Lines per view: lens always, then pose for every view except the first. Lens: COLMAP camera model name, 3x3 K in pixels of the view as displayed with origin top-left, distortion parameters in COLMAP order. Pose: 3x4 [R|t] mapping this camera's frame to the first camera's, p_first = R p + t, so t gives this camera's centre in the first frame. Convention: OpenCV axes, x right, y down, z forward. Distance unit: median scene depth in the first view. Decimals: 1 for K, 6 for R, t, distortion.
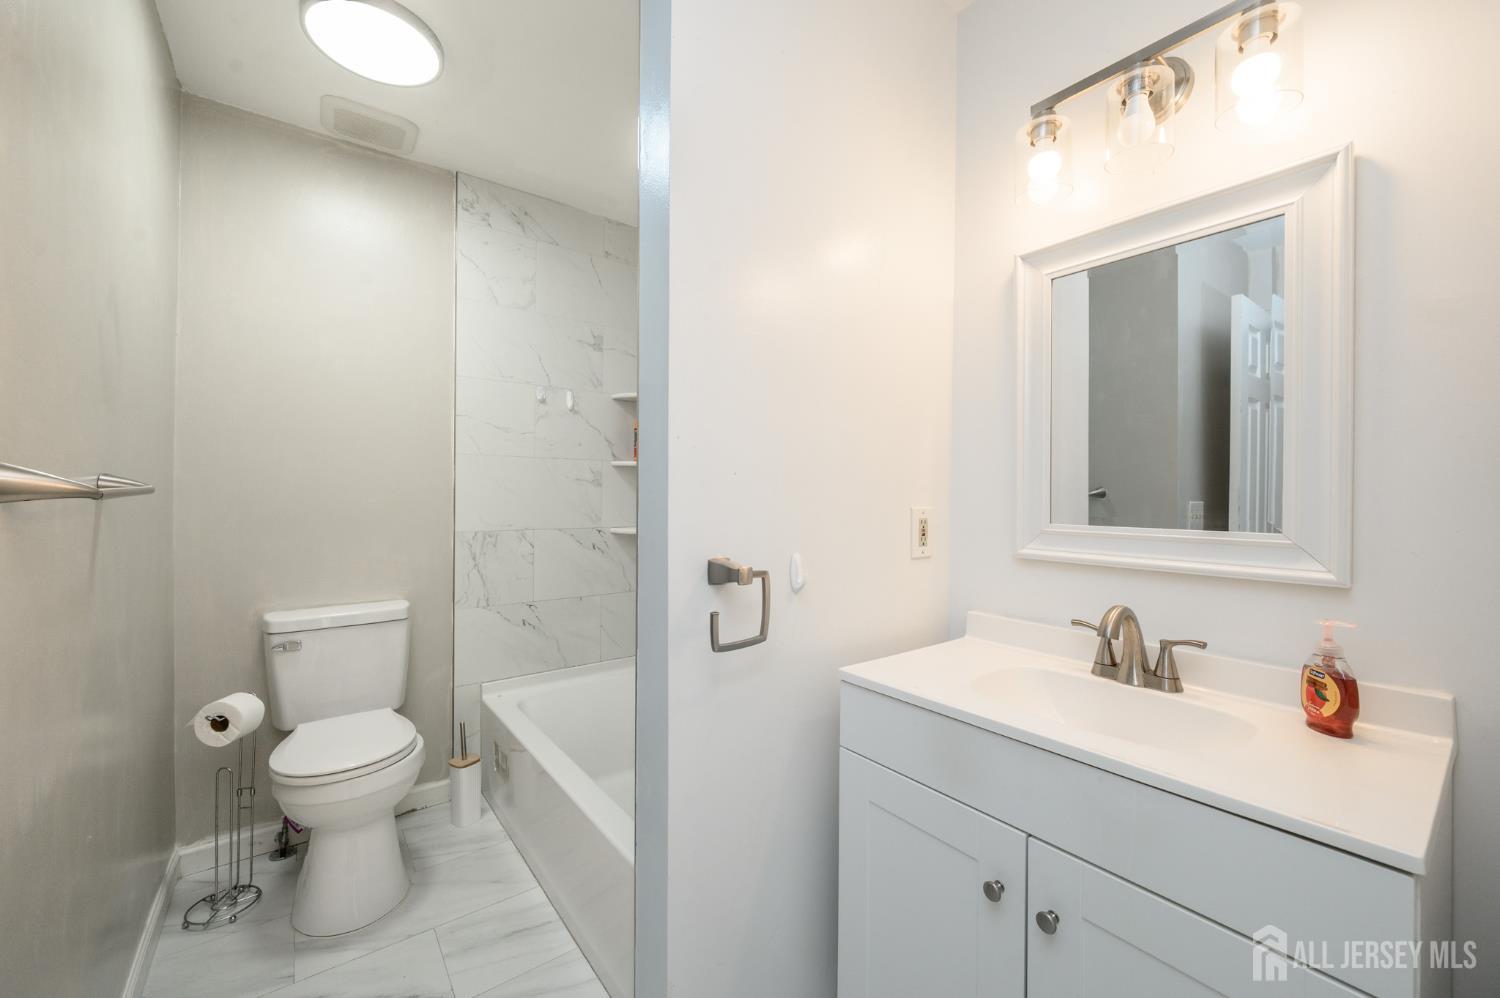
lens RADIAL K [[587.7, 0, 743.5], [0, 587.7, 494.5], [0, 0, 1]] dist [0.000516, 0.000015]
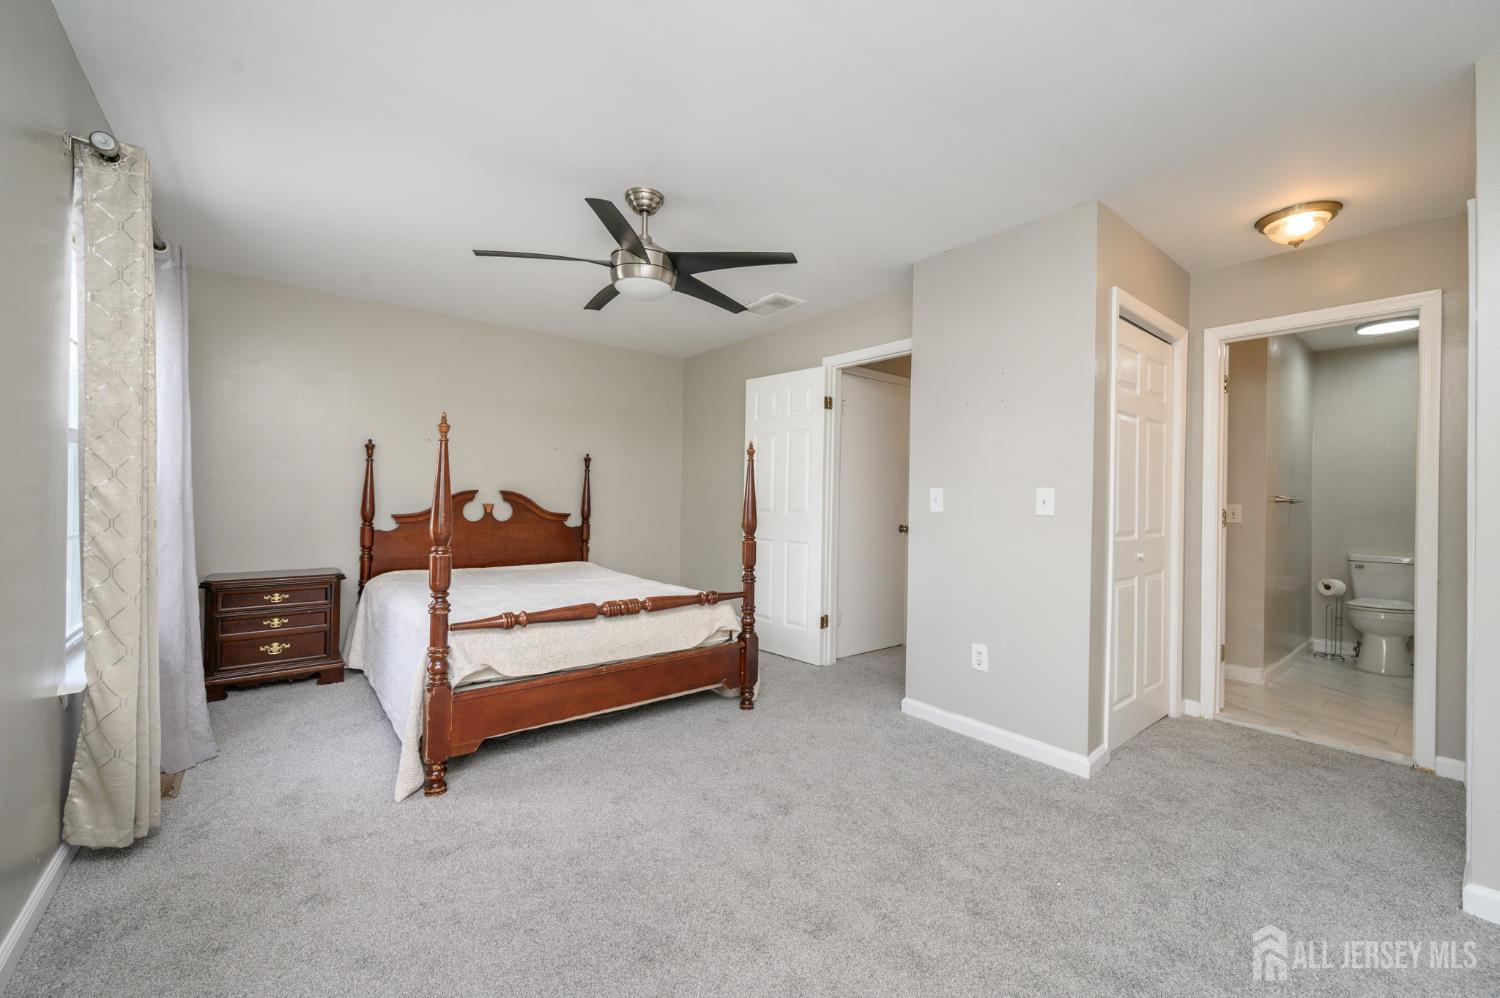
lens RADIAL K [[587.7, 0, 743.5], [0, 587.7, 494.5], [0, 0, 1]] dist [0.000516, 0.000015]
pose [[0.024708, -0.006720, -0.999672, 1.682293], [-0.011773, 0.999906, -0.007012, 0.013034], [0.999625, 0.011942, 0.024627, -1.689855]]
